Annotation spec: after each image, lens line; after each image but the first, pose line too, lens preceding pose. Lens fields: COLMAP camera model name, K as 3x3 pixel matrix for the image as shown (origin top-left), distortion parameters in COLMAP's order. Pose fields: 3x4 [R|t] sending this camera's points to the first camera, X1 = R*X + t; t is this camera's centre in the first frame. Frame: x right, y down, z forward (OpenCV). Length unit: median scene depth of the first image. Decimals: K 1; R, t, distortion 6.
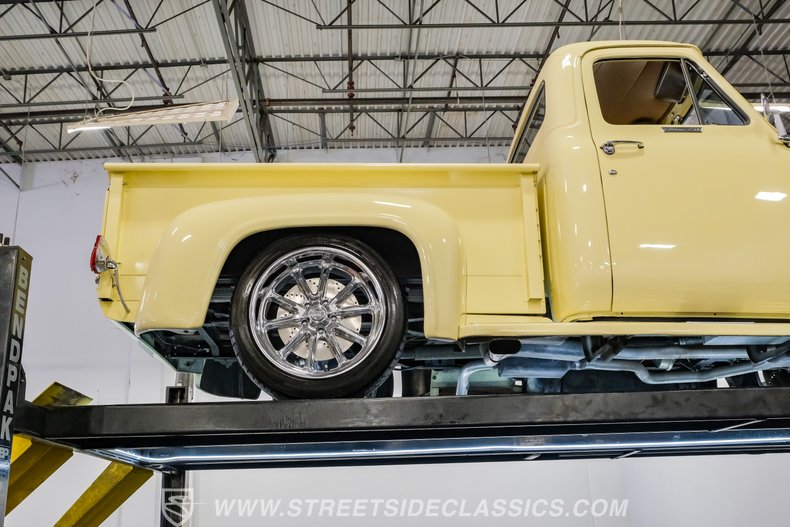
lens RADIAL K [[914.0, 0, 319.6], [0, 914.0, 245.2], [0, 0, 1]] dist [-0.013667, 0.003267]
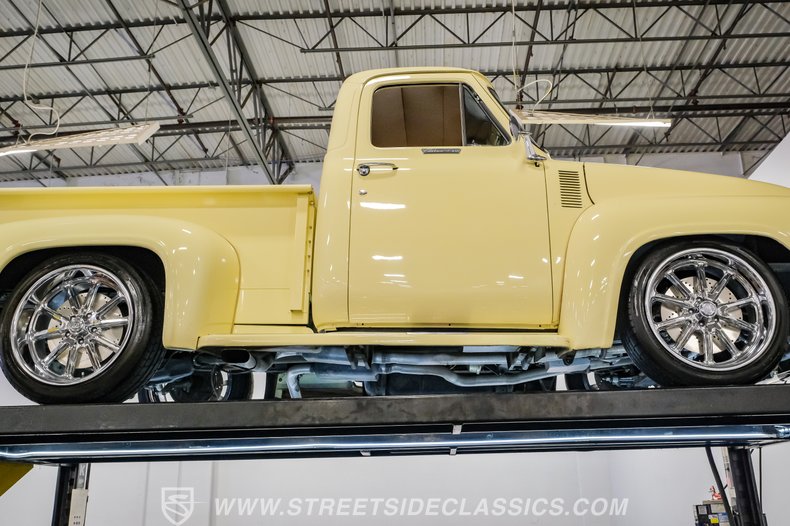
lens RADIAL K [[844.3, 0, 395.3], [0, 844.3, 249.7], [0, 0, 1]] dist [-0.017137, 0.012251]
pose [[0.998802, -0.008055, -0.048273, 0.152387], [0.008289, 0.999955, 0.004650, -0.006264], [0.048233, -0.005045, 0.998823, 0.003405]]
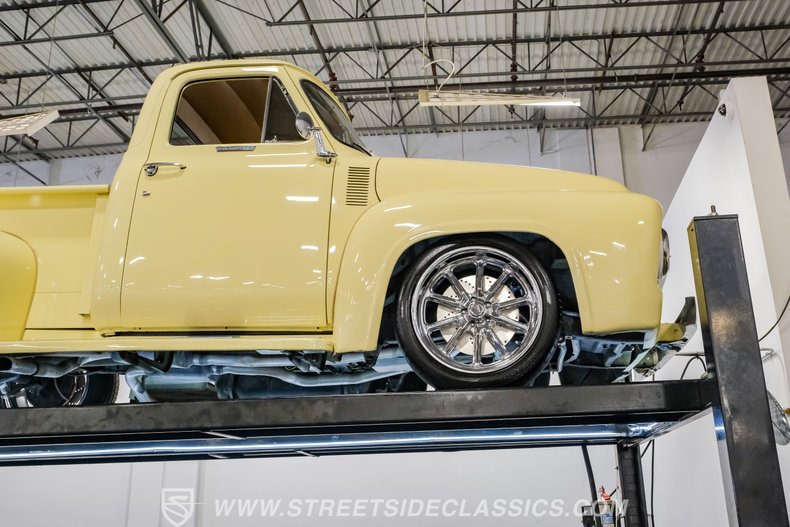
lens RADIAL K [[918.2, 0, 475.6], [0, 918.2, 220.8], [0, 0, 1]] dist [-0.009469, -0.003879]
pose [[0.997447, -0.023928, -0.067287, 0.288608], [0.024207, 0.999701, 0.003336, -0.015882], [0.067187, -0.004956, 0.997728, -0.011220]]
